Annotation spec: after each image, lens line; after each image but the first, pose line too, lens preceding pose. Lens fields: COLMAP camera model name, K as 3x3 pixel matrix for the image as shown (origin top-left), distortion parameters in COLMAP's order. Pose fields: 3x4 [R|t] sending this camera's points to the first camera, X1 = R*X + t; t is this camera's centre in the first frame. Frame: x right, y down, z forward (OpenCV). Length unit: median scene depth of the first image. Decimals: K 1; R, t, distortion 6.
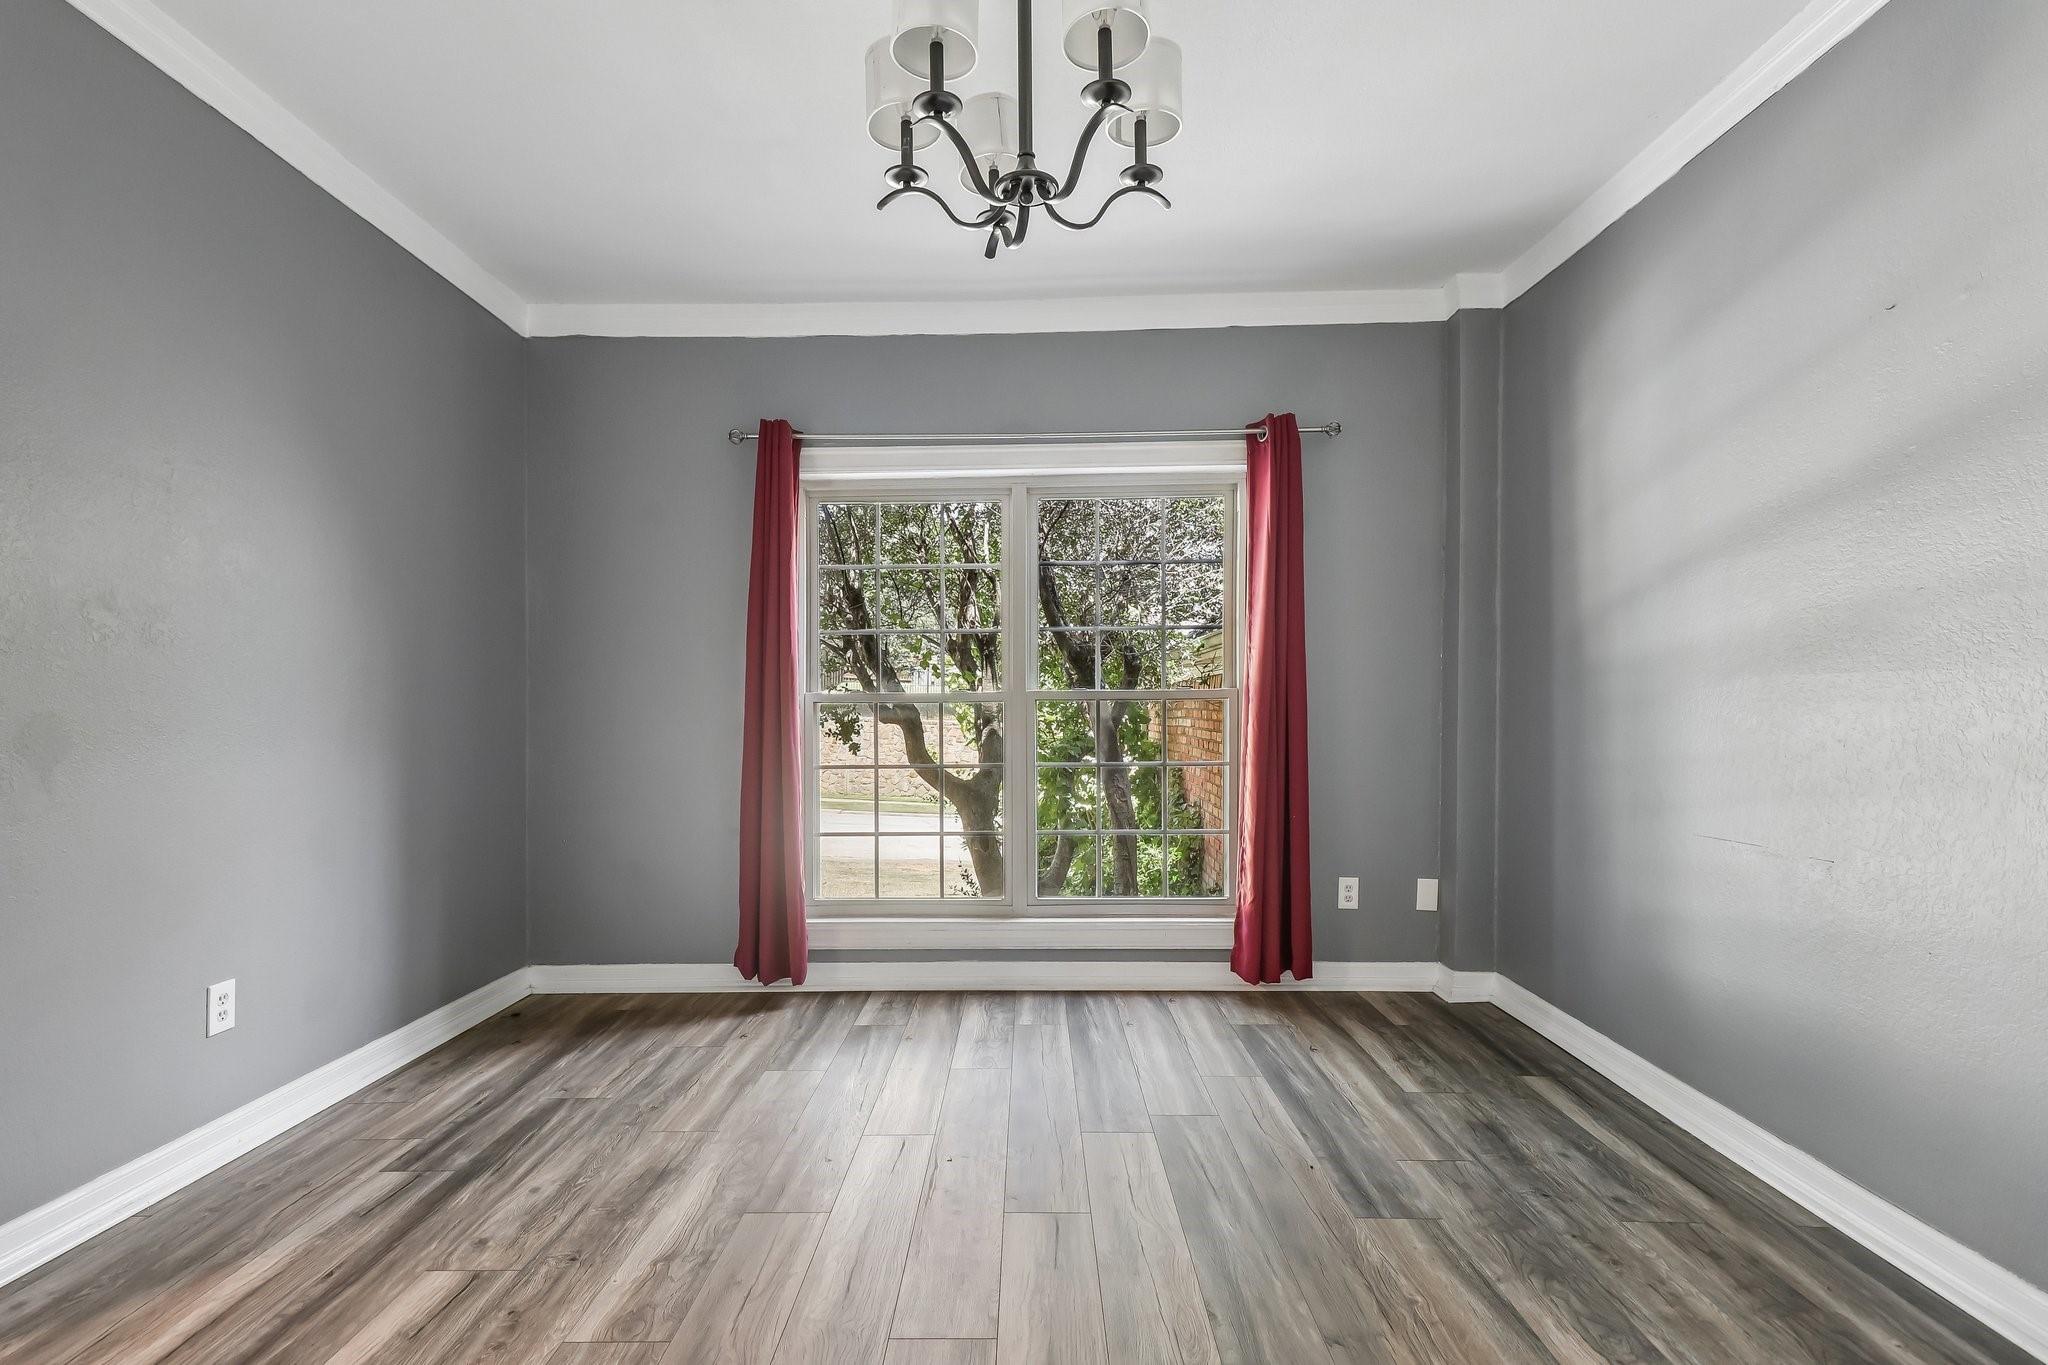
lens RADIAL K [[937.4, 0, 1014.1], [0, 937.4, 719.5], [0, 0, 1]] dist [0.014817, -0.009604]
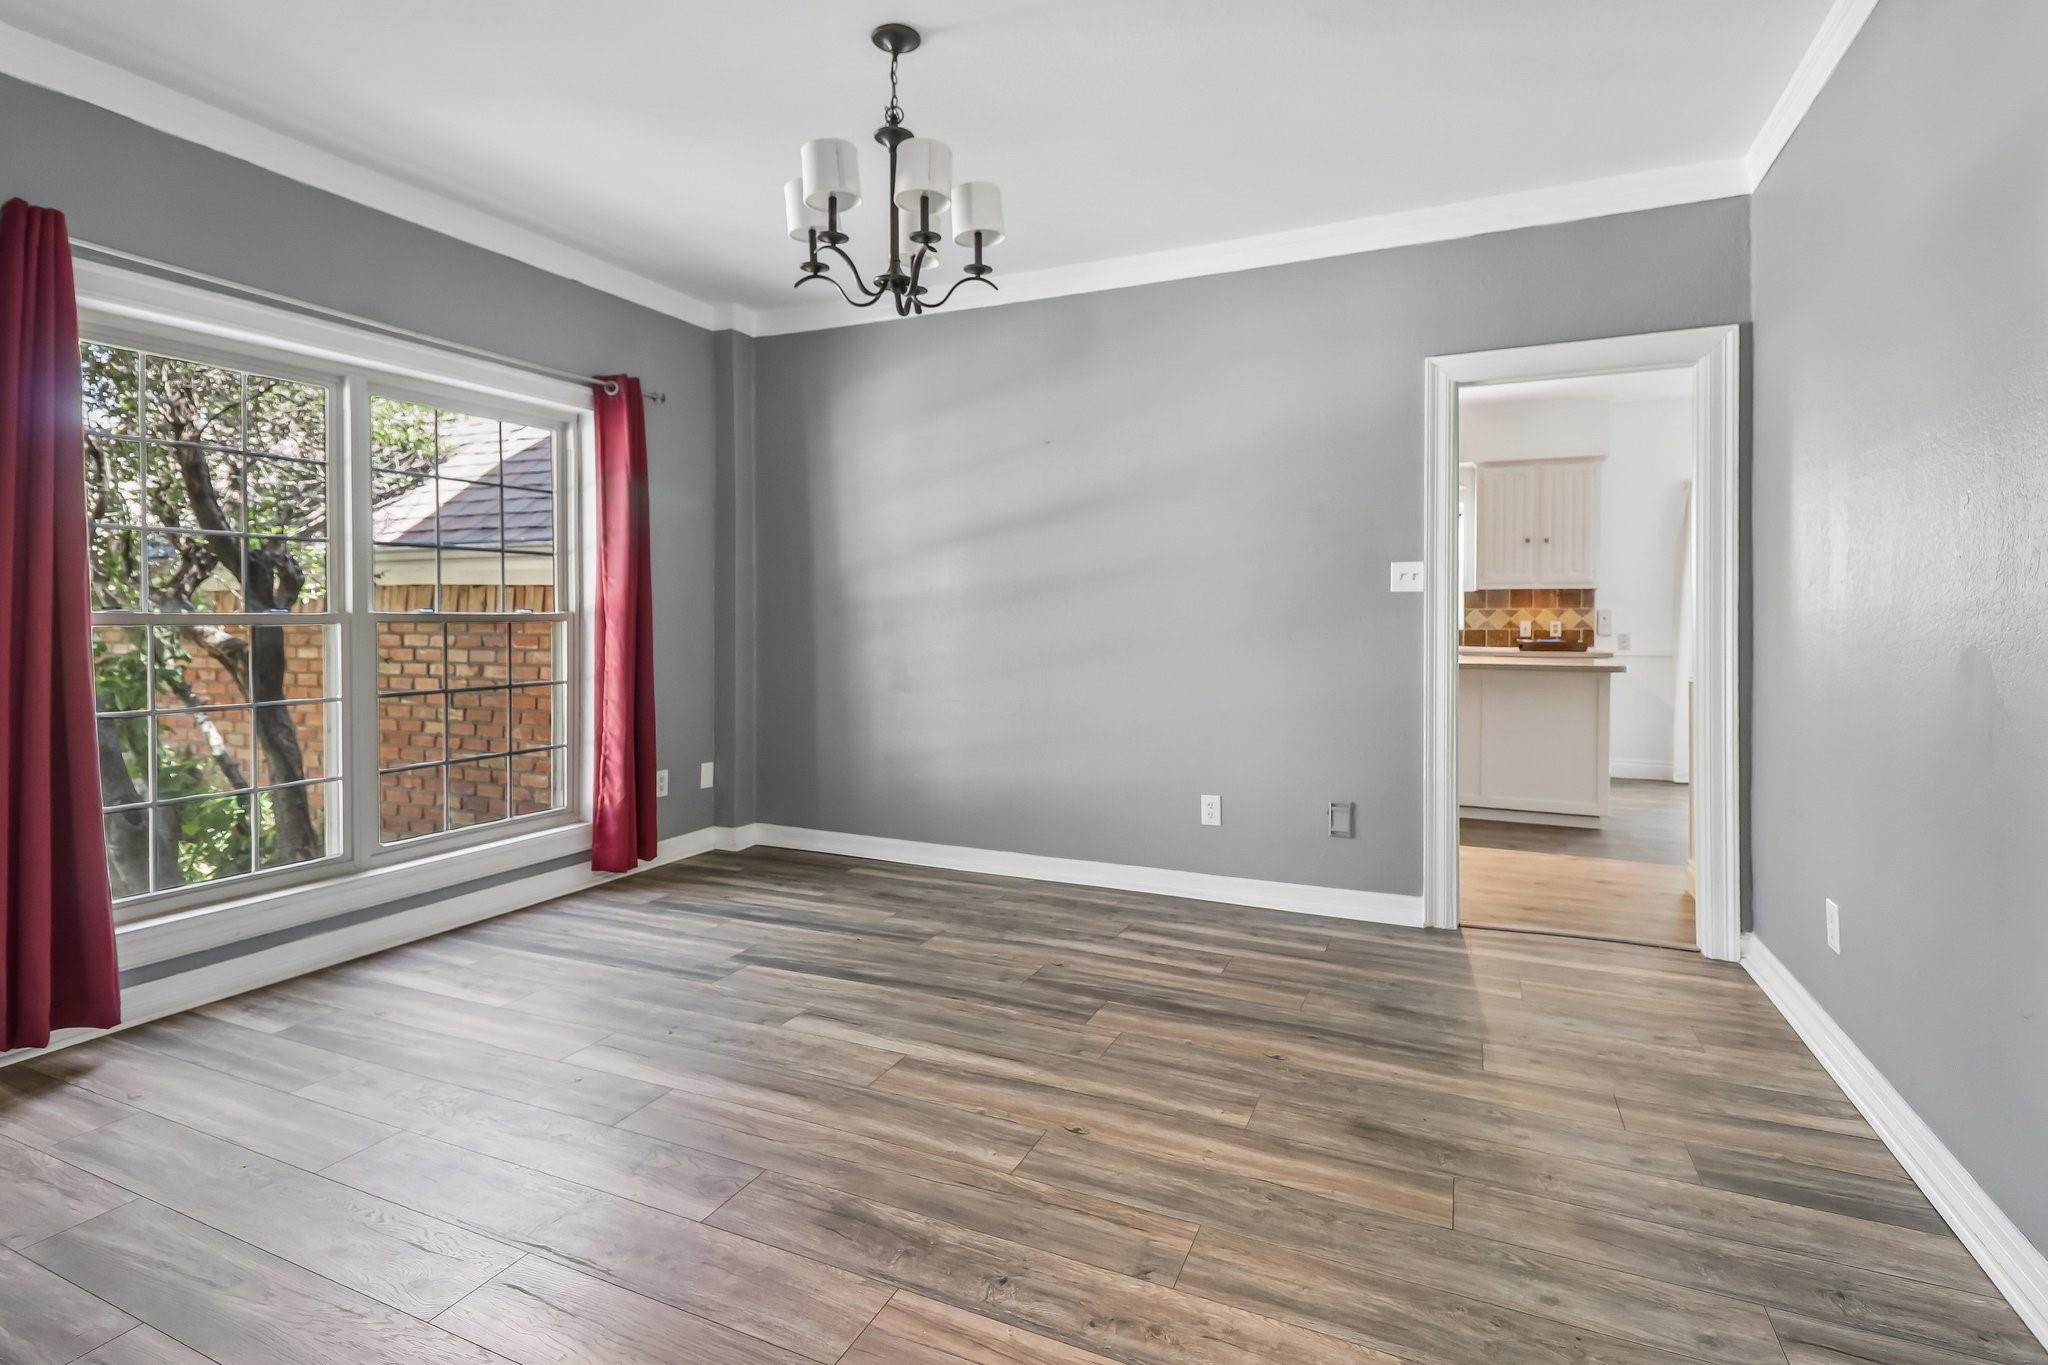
lens RADIAL K [[937.4, 0, 1006.9], [0, 937.4, 615.9], [0, 0, 1]] dist [0.014817, -0.009604]
pose [[0.435877, 0.006805, 0.899980, -0.561841], [0.009553, 0.999880, -0.012188, -0.010646], [-0.899955, 0.013910, 0.435760, 0.079976]]
